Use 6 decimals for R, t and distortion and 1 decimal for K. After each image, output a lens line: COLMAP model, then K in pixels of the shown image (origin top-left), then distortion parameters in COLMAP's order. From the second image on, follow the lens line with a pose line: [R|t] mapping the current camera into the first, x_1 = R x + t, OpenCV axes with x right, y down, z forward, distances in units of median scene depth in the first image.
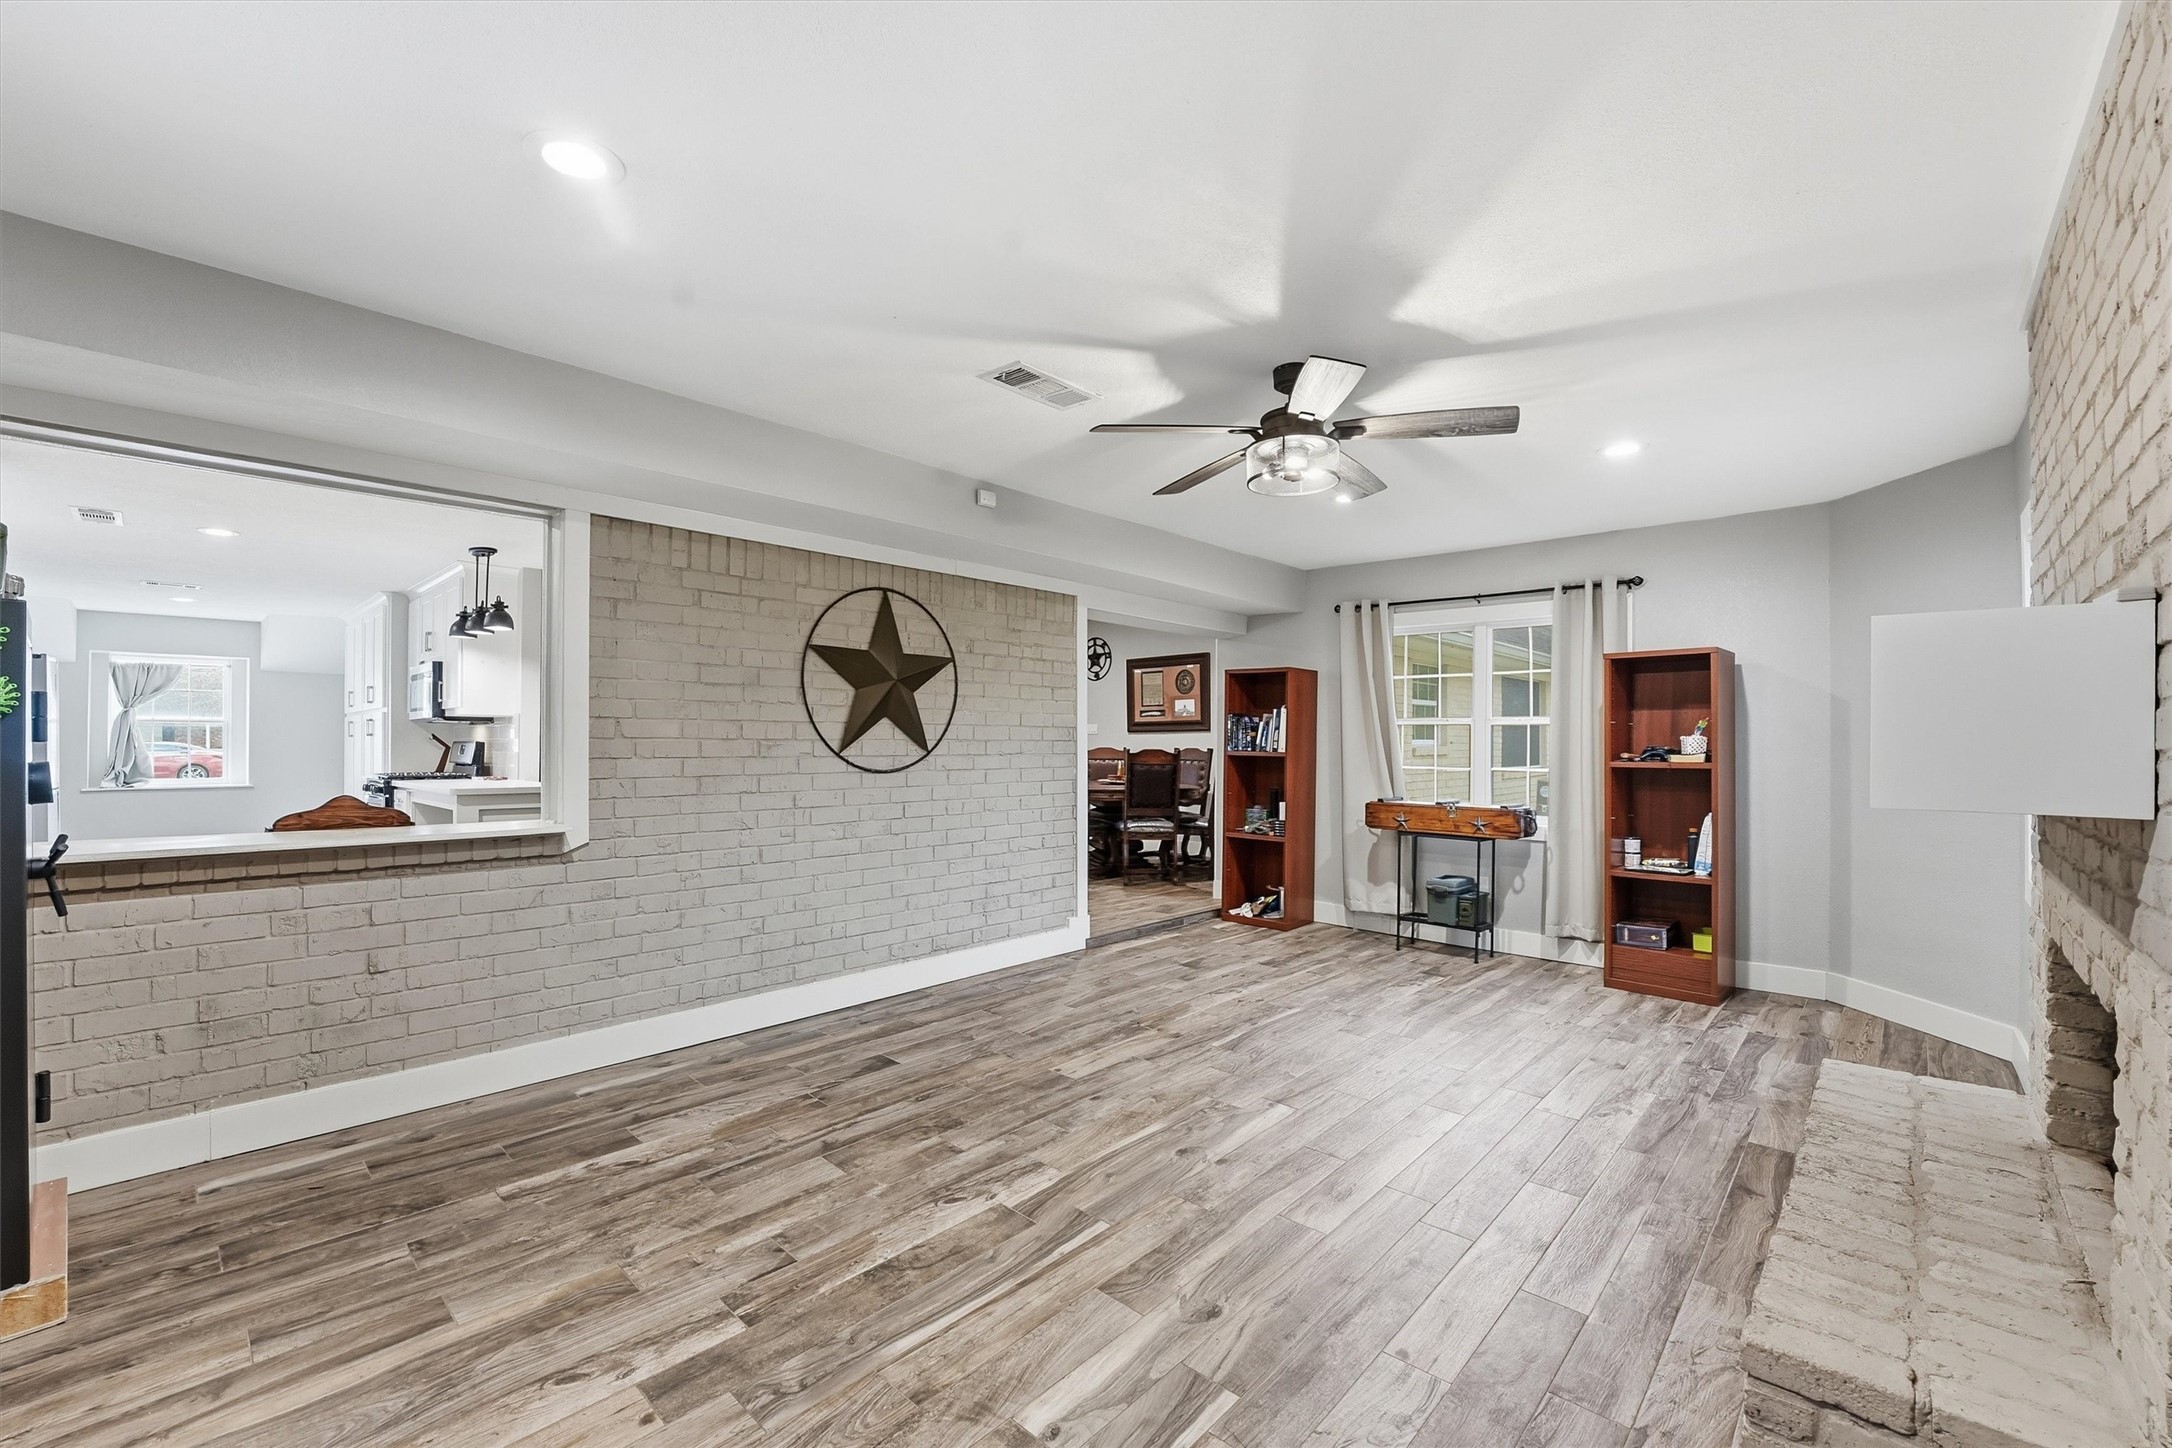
lens RADIAL K [[901.6, 0, 1087.8], [0, 901.6, 746.4], [0, 0, 1]] dist [-0.000373, -0.000057]
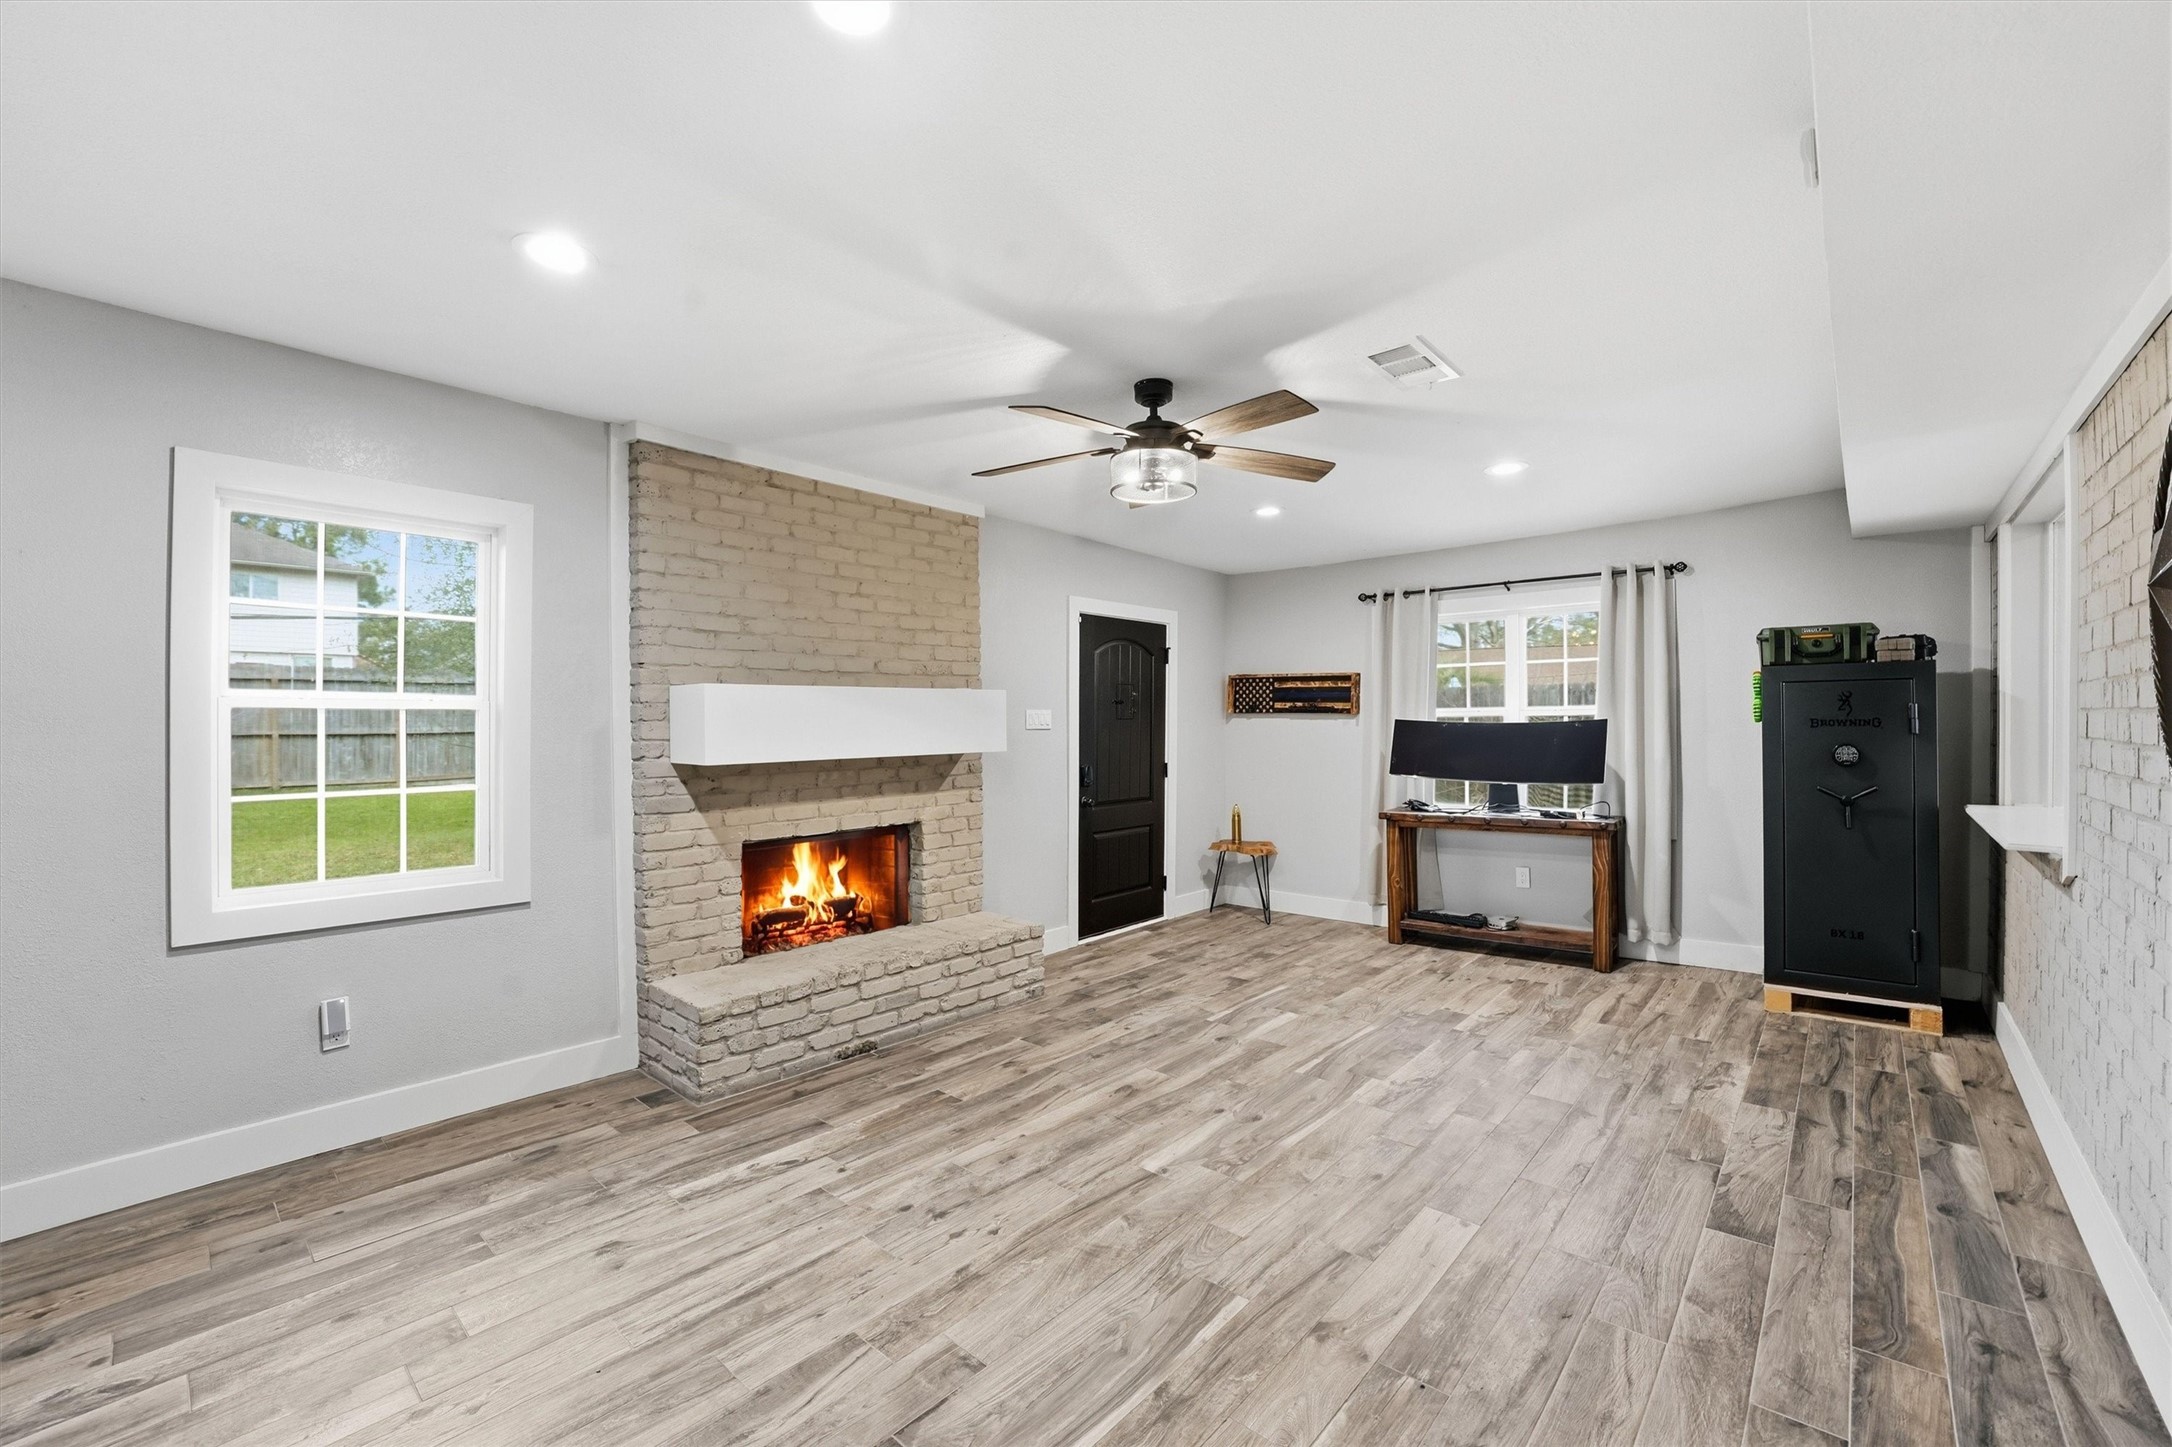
lens RADIAL K [[889.3, 0, 1096.8], [0, 889.3, 714.1], [0, 0, 1]] dist [0.002114, 0.000071]
pose [[-0.999408, -0.003994, -0.034180, 0.315258], [-0.004088, 0.999988, 0.002683, -0.032163], [0.034168, 0.002821, -0.999412, 1.944050]]
